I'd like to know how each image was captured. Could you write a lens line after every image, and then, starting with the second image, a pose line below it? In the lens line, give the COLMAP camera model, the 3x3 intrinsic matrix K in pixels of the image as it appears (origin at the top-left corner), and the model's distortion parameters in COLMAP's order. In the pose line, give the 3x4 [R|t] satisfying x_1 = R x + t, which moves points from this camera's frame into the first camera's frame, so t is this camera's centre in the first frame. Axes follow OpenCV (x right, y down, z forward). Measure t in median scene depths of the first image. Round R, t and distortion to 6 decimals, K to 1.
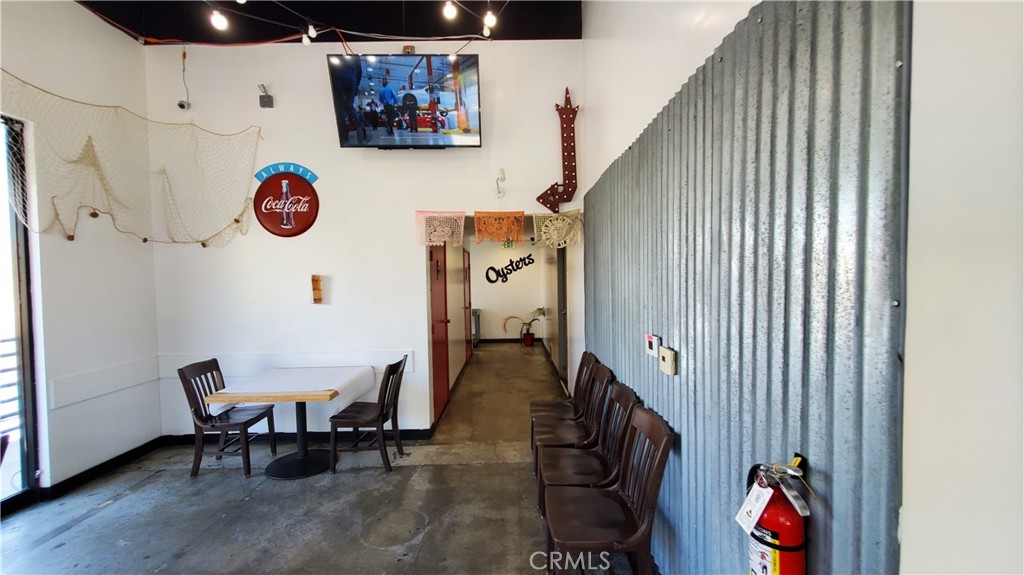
lens RADIAL K [[406.1, 0, 517.4], [0, 406.1, 288.7], [0, 0, 1]] dist [0.000639, -0.005305]
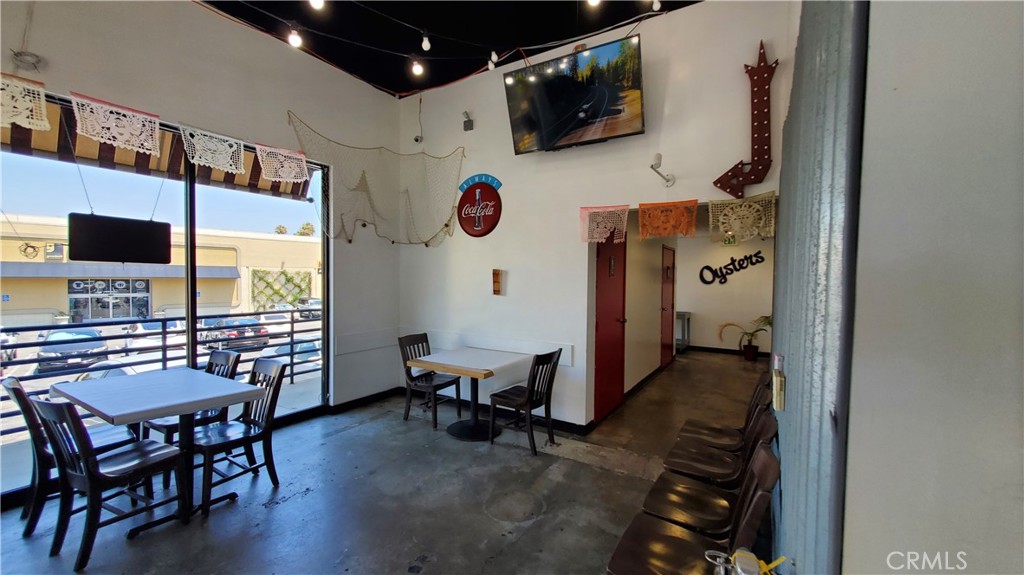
lens RADIAL K [[406.1, 0, 517.4], [0, 406.1, 288.7], [0, 0, 1]] dist [0.000639, -0.005305]
pose [[0.836848, 0.040046, -0.545969, 0.183872], [-0.039873, 0.999131, 0.012169, 0.004245], [0.545982, 0.011586, 0.837717, 0.072999]]
